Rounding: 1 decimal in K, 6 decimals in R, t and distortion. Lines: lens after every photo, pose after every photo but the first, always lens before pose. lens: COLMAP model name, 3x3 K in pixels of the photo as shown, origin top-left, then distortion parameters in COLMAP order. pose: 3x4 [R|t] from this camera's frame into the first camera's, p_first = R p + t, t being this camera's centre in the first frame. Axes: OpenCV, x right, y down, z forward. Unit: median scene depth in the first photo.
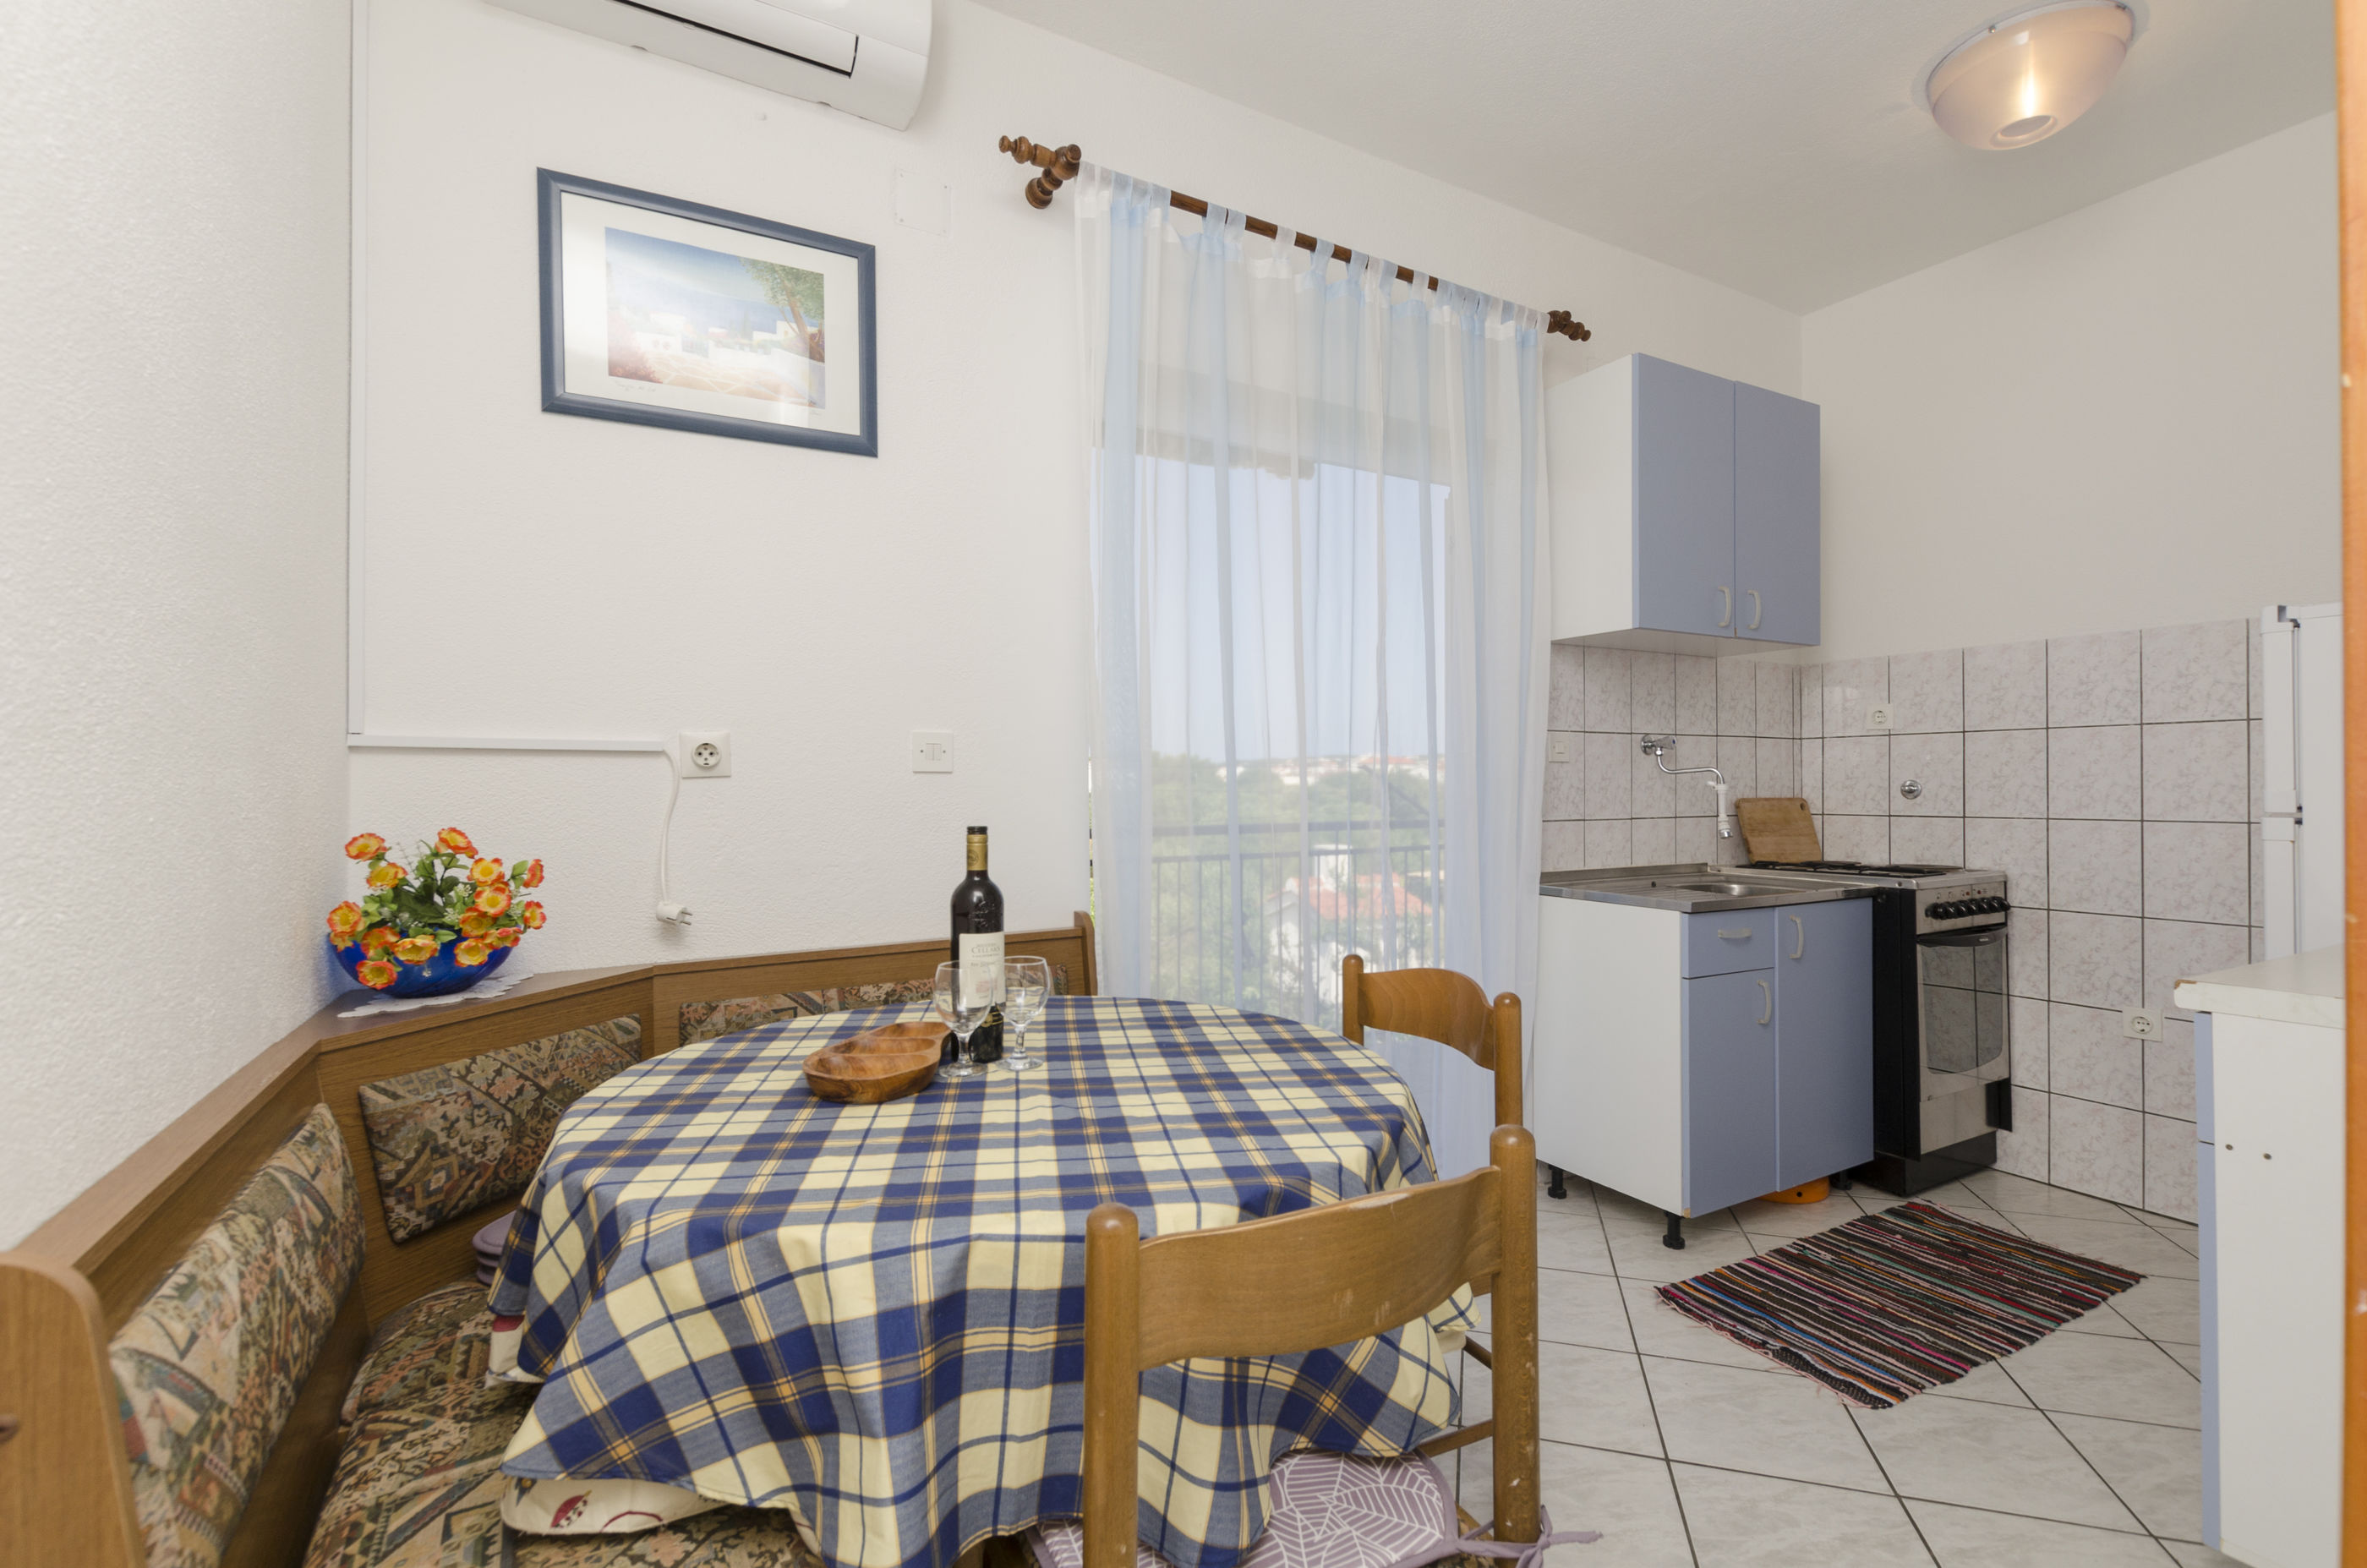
lens RADIAL K [[1044.7, 0, 1186.6], [0, 1044.7, 780.9], [0, 0, 1]] dist [0.008062, -0.000622]
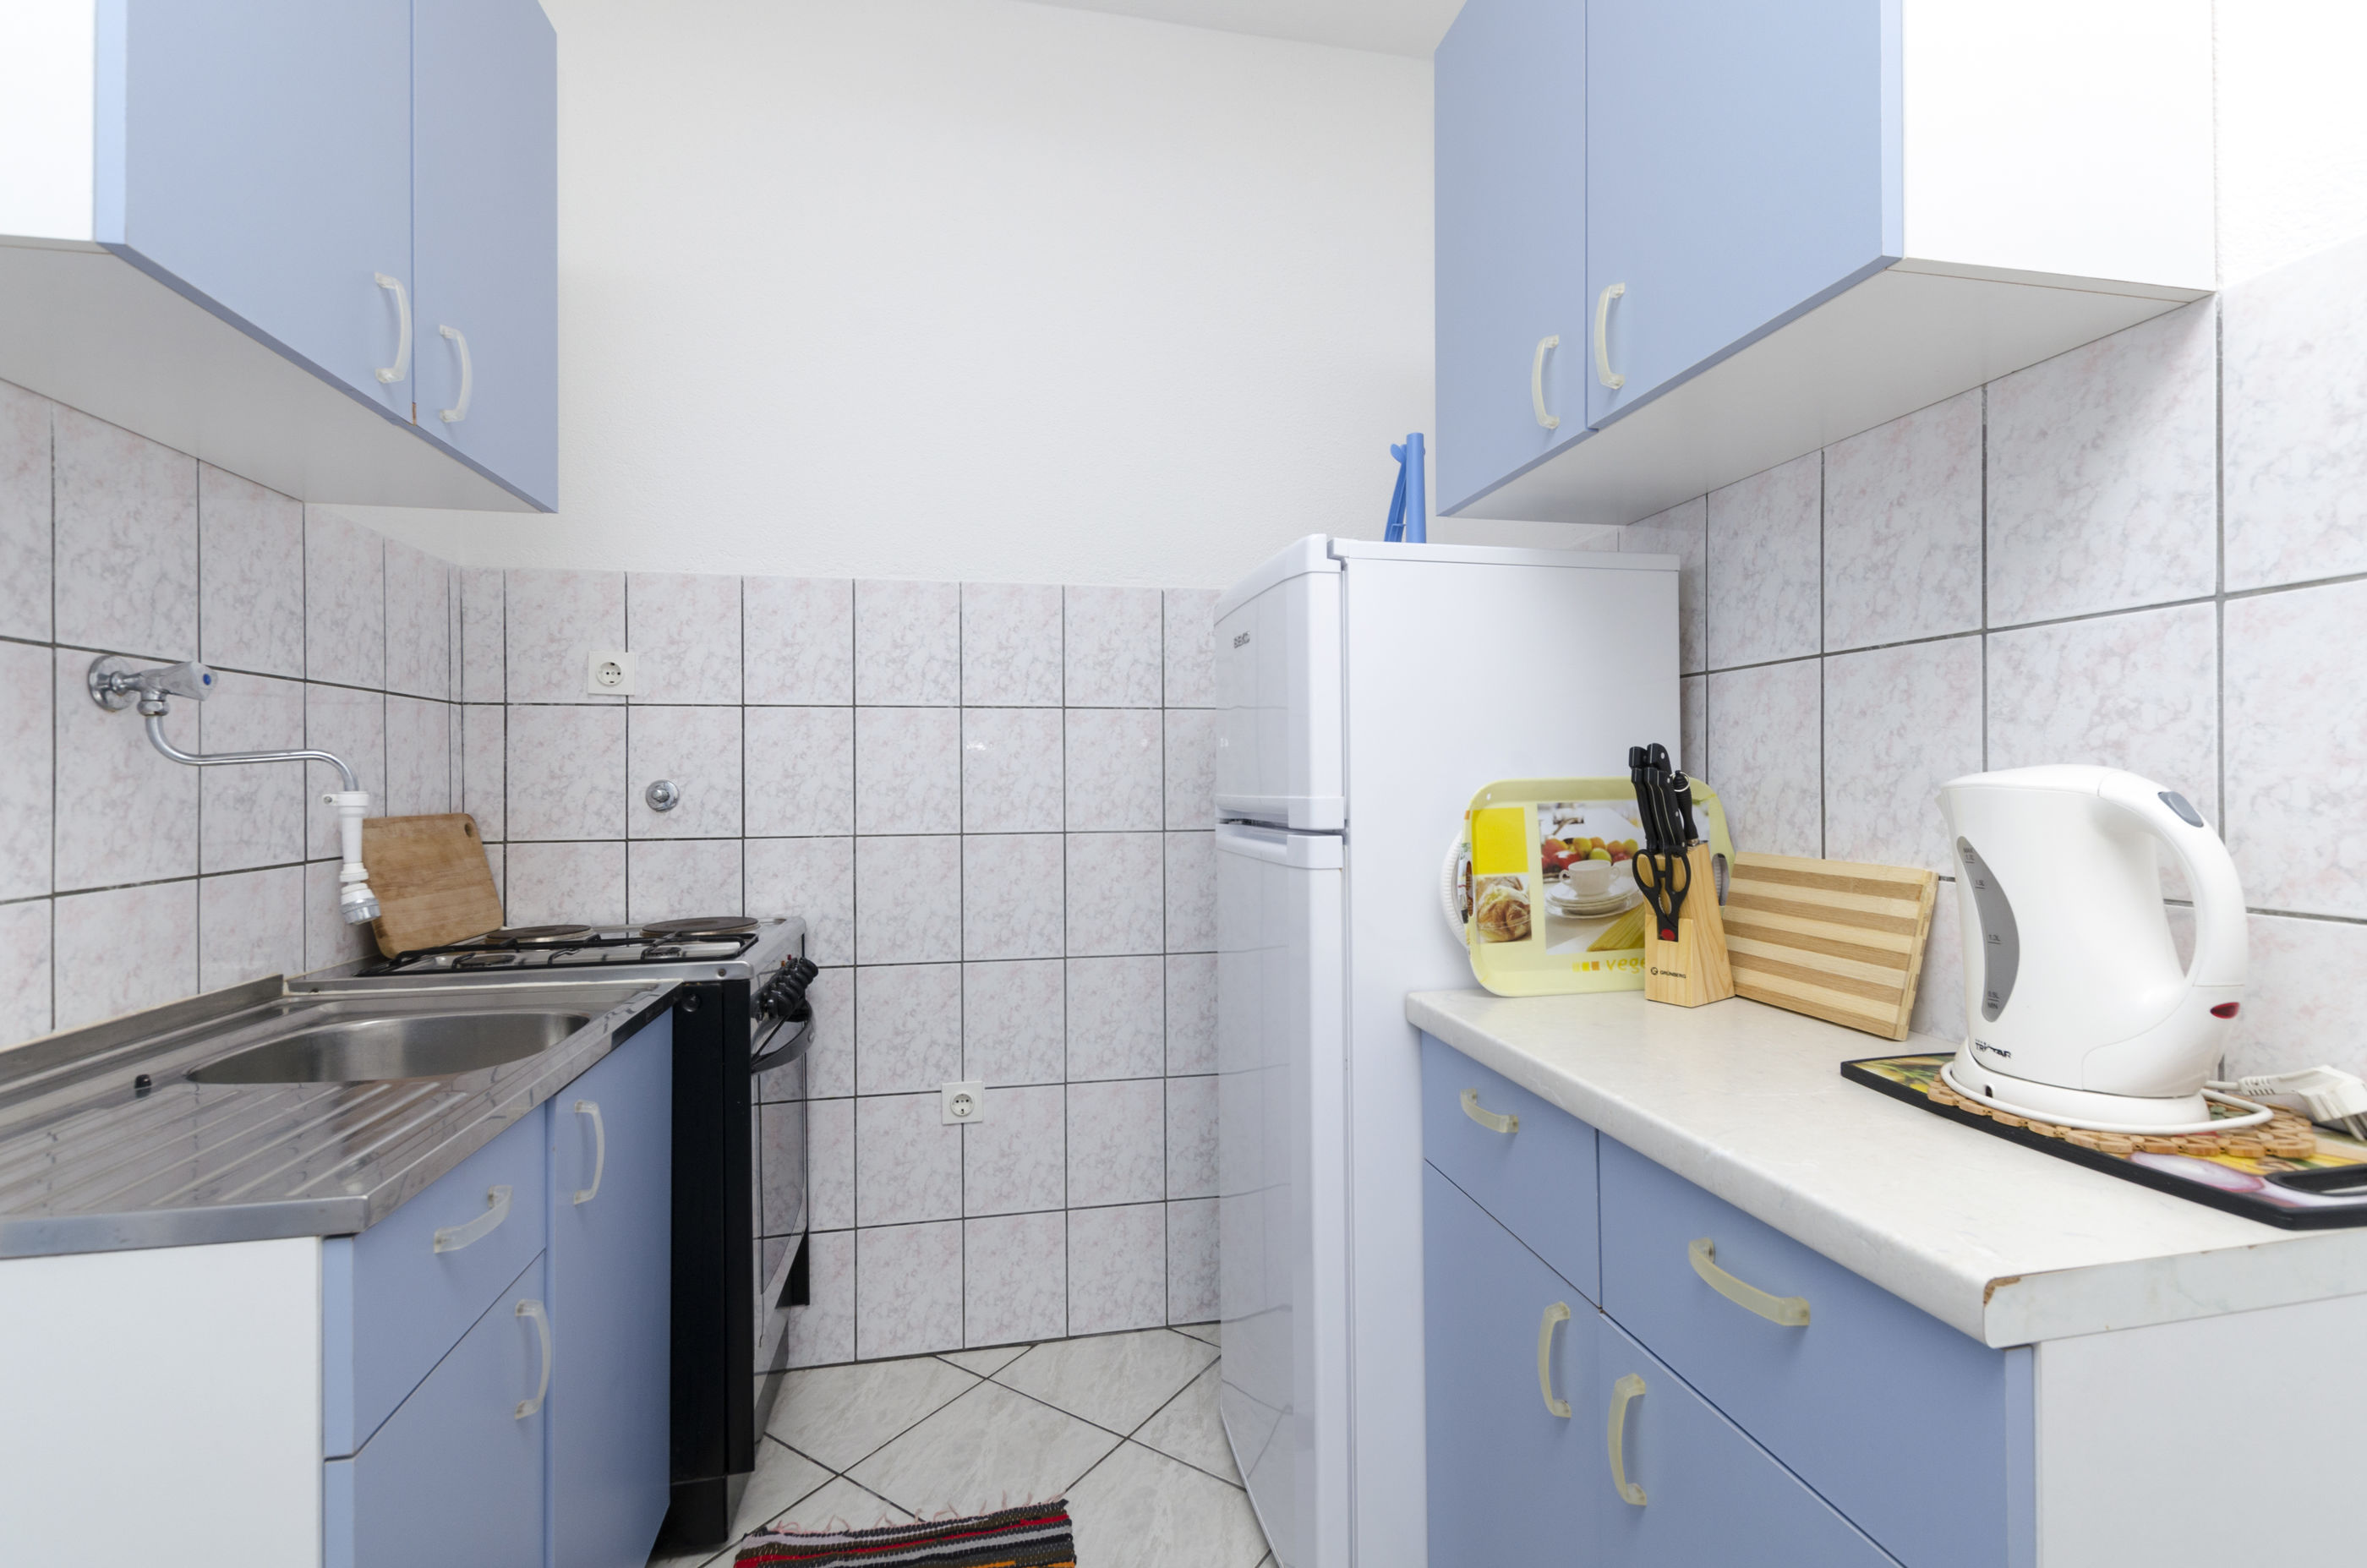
lens RADIAL K [[1044.7, 0, 1186.6], [0, 1044.7, 780.9], [0, 0, 1]] dist [0.008062, -0.000622]
pose [[0.307912, -0.001754, 0.951413, 0.215402], [-0.001320, 0.999997, 0.002271, -0.002462], [-0.951414, -0.001956, 0.307909, 0.549062]]
